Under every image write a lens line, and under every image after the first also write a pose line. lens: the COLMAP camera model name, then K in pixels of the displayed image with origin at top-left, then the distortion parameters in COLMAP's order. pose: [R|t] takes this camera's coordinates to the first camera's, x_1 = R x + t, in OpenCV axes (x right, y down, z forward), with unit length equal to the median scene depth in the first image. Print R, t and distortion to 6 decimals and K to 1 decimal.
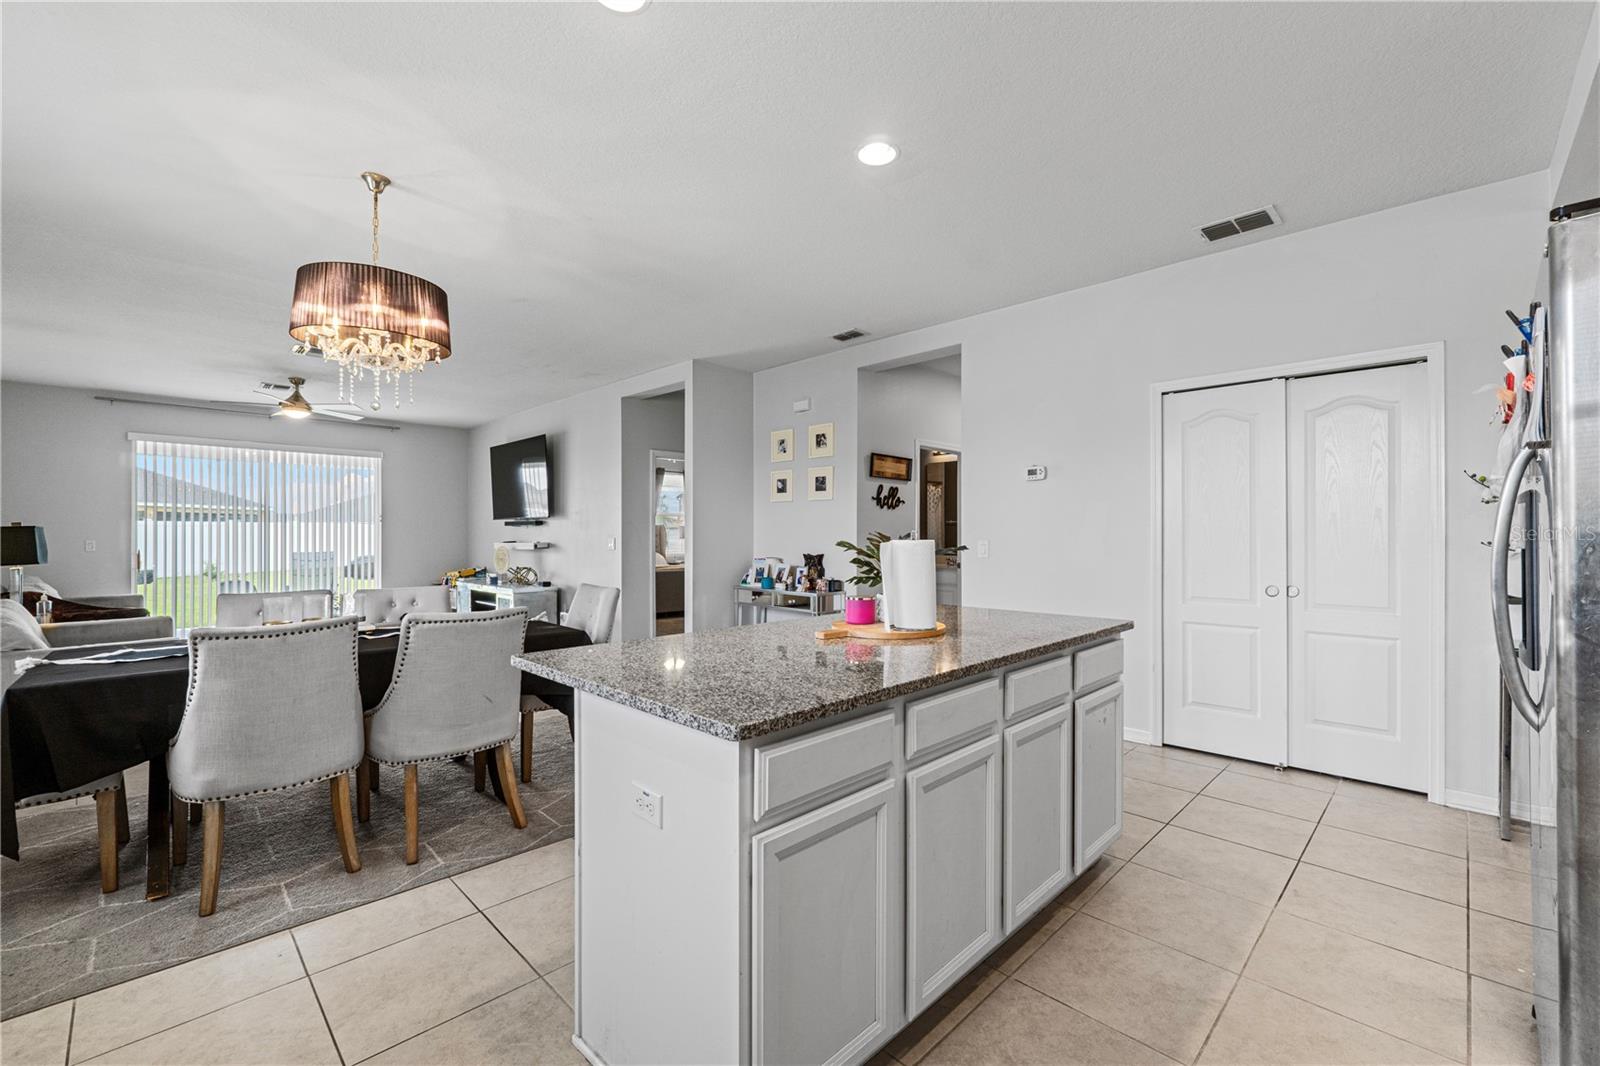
lens RADIAL K [[674.7, 0, 809.6], [0, 674.7, 536.1], [0, 0, 1]] dist [-0.010363, 0.000108]
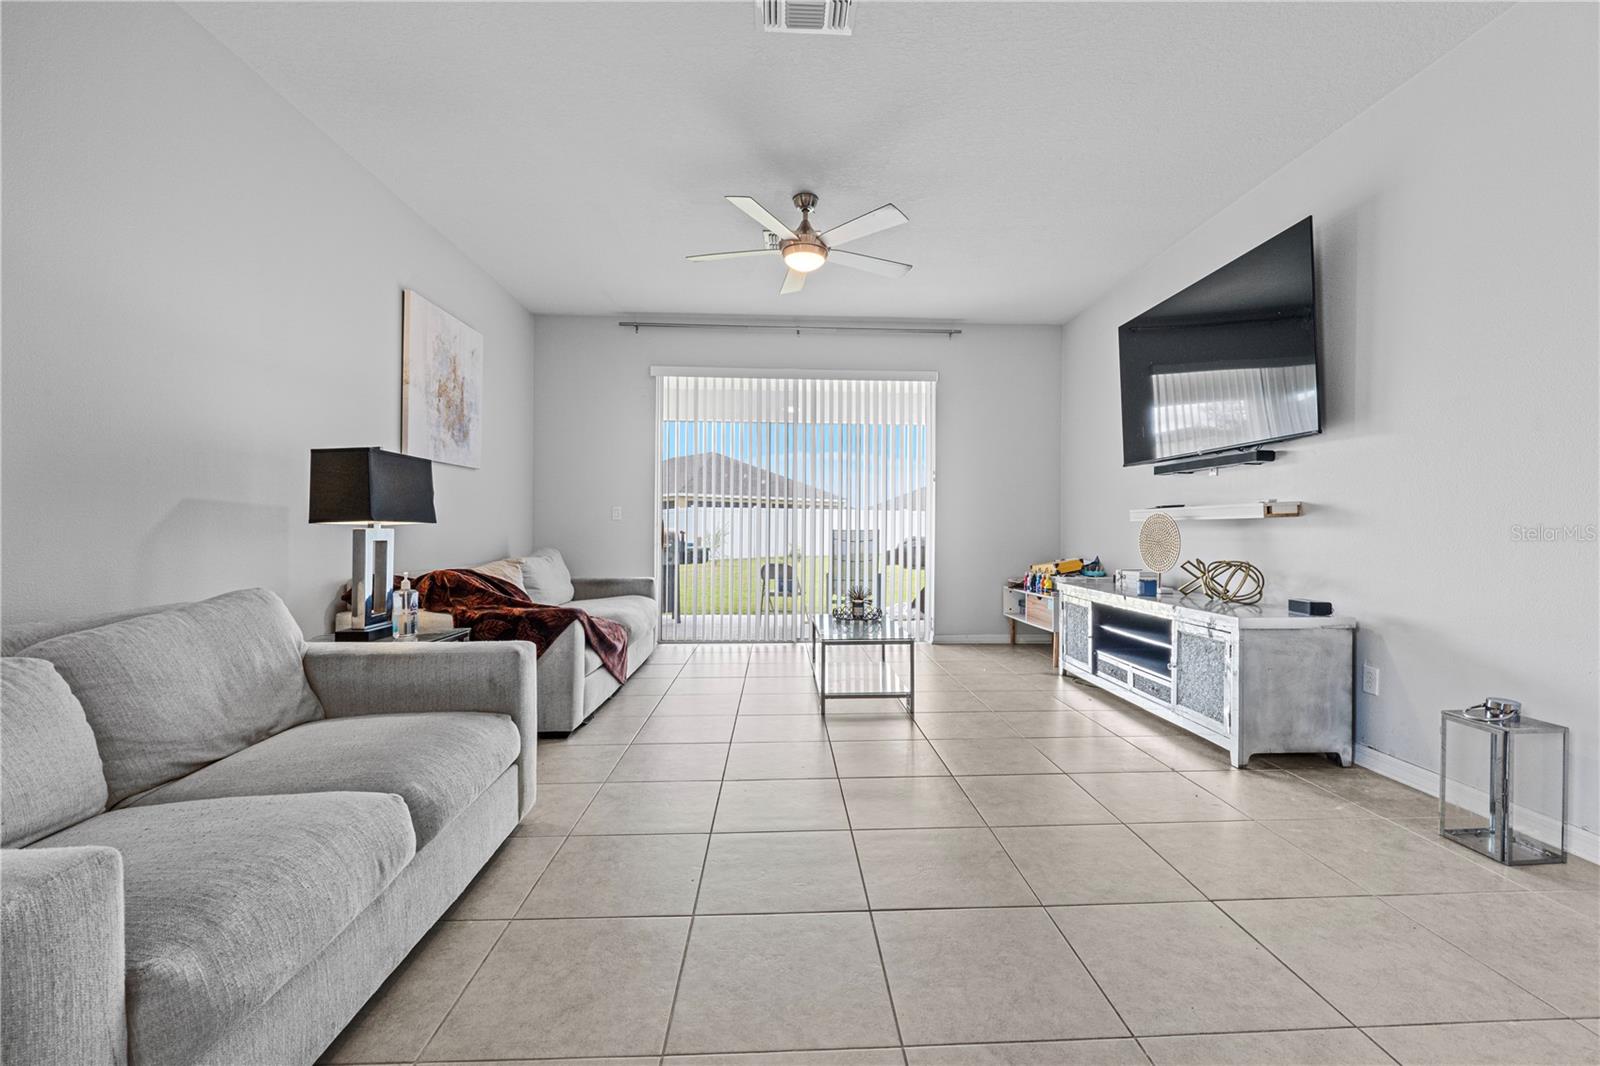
lens RADIAL K [[674.7, 0, 808.5], [0, 674.7, 532.4], [0, 0, 1]] dist [-0.010363, 0.000108]
pose [[0.738190, 0.011188, -0.674500, -0.338155], [-0.007290, 0.999936, 0.008608, 0.026917], [0.674553, -0.001437, 0.738225, 0.515443]]
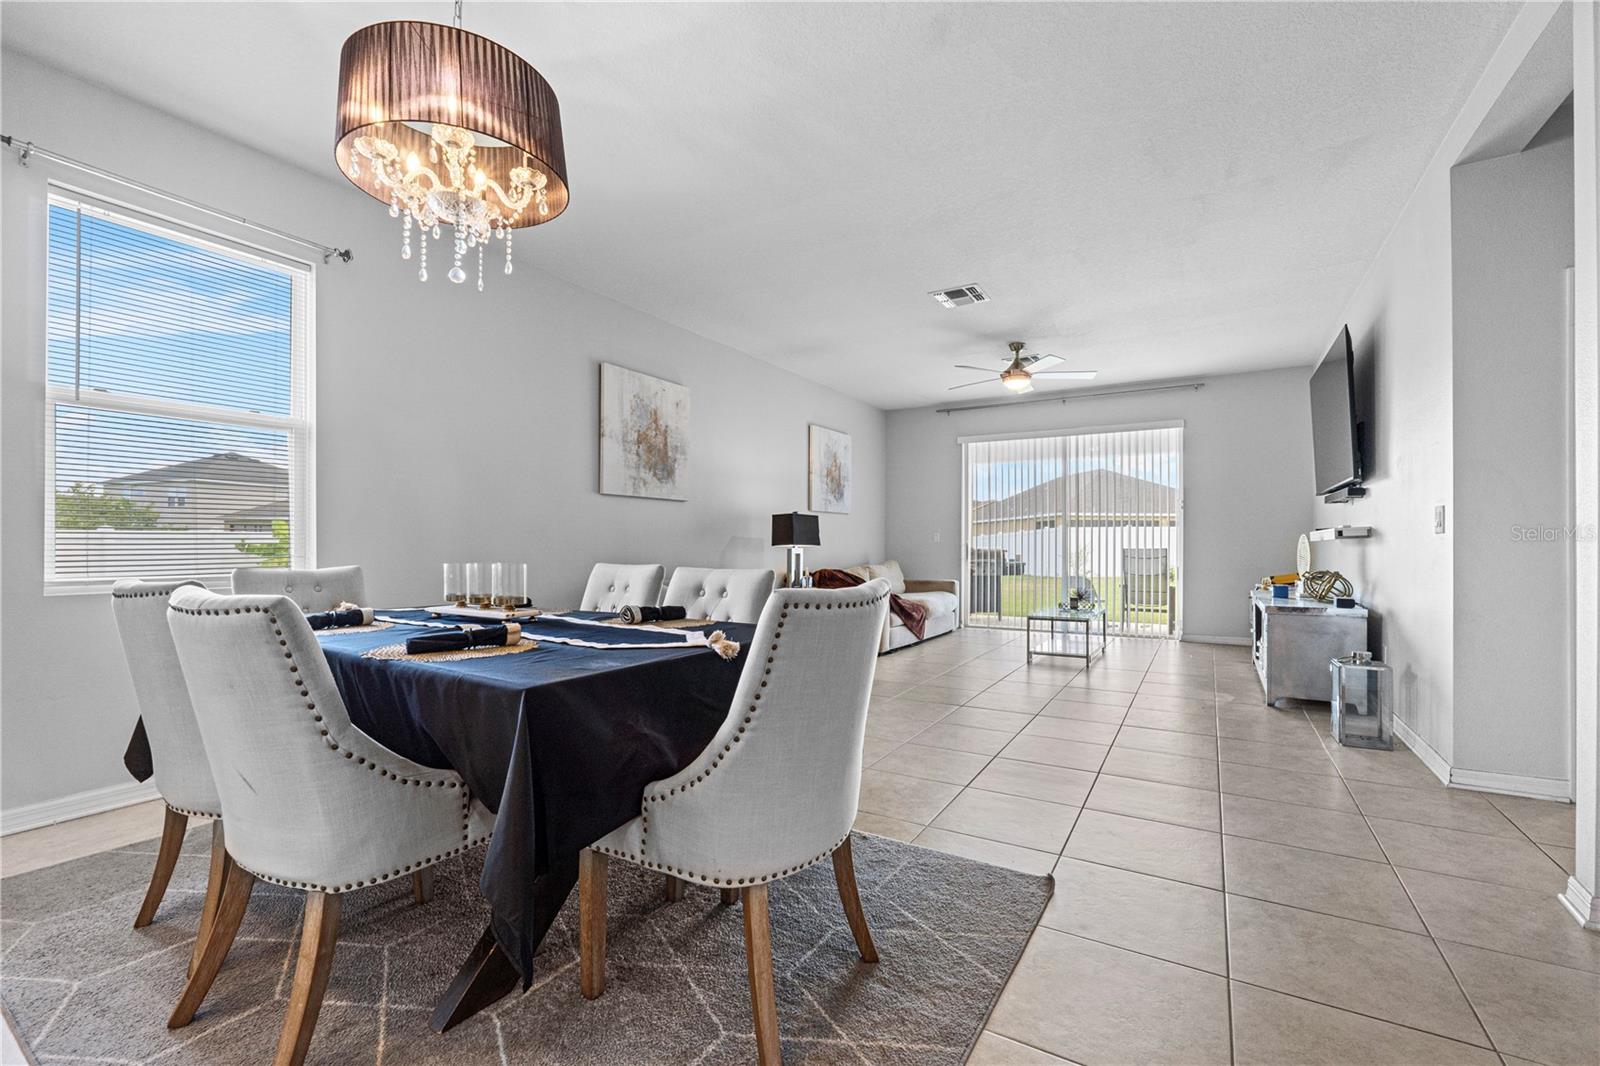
lens RADIAL K [[674.7, 0, 794.1], [0, 674.7, 542.4], [0, 0, 1]] dist [-0.010363, 0.000108]
pose [[0.232829, -0.001589, -0.972516, 0.023633], [-0.002242, 0.999995, -0.002170, 0.024571], [0.972515, 0.002686, 0.232824, 0.437156]]
